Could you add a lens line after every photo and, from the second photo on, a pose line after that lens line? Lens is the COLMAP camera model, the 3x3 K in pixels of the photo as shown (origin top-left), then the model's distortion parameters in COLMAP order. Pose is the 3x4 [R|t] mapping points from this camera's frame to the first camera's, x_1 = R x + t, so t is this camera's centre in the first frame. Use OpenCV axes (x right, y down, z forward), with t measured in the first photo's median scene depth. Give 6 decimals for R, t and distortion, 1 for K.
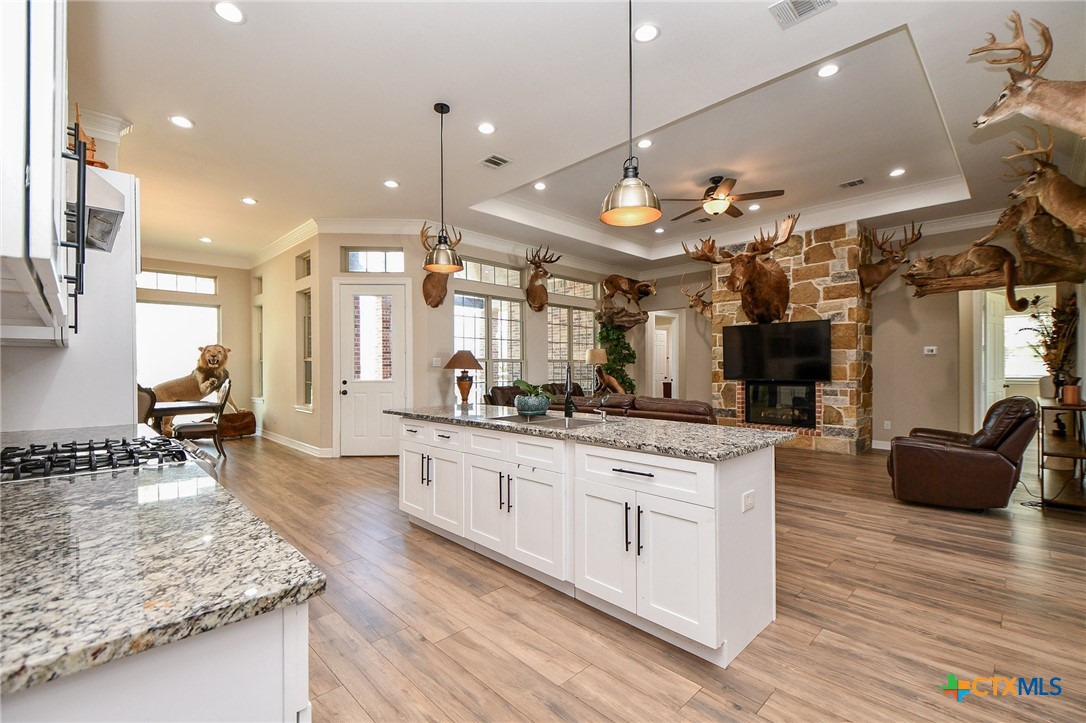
lens RADIAL K [[477.7, 0, 536.6], [0, 477.7, 362.5], [0, 0, 1]] dist [0.024979, -0.000681]
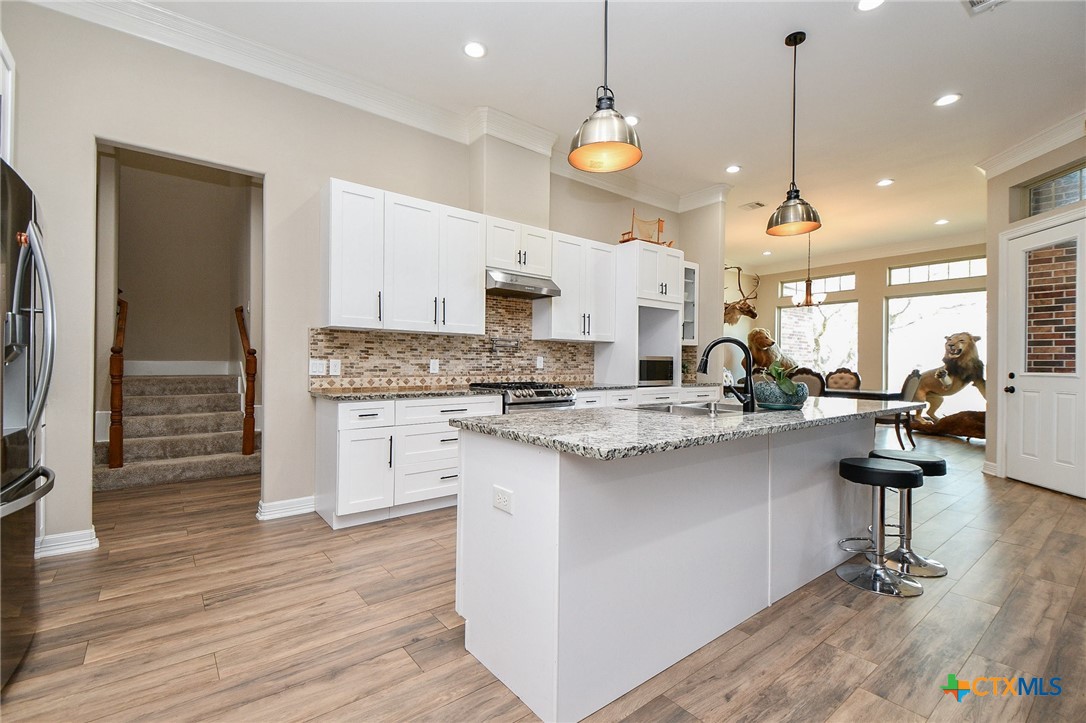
lens RADIAL K [[477.7, 0, 547.7], [0, 477.7, 365.6], [0, 0, 1]] dist [0.024979, -0.000681]
pose [[-0.081495, 0.009962, -0.996624, 0.429596], [-0.001348, 0.999948, 0.010106, 0.022384], [0.996673, 0.002167, -0.081477, 0.404204]]
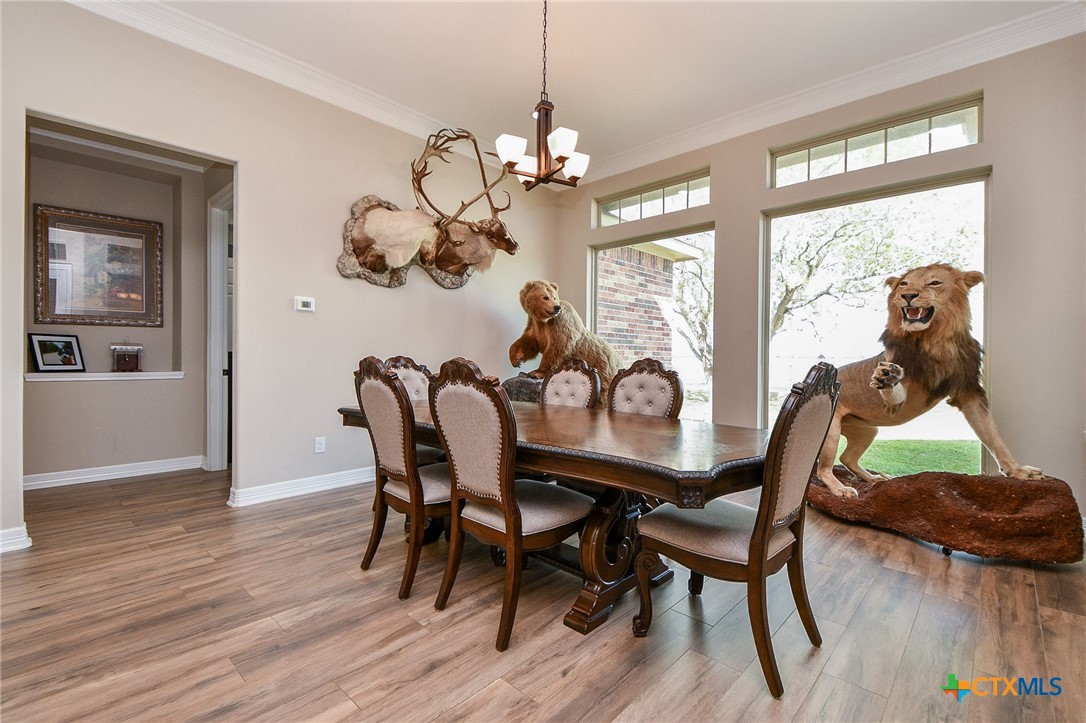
lens RADIAL K [[477.7, 0, 549.4], [0, 477.7, 364.1], [0, 0, 1]] dist [0.024979, -0.000681]
pose [[0.057386, 0.022940, -0.998088, -0.458760], [-0.002587, 0.999736, 0.022829, 0.034945], [0.998349, 0.001272, 0.057431, 0.970664]]
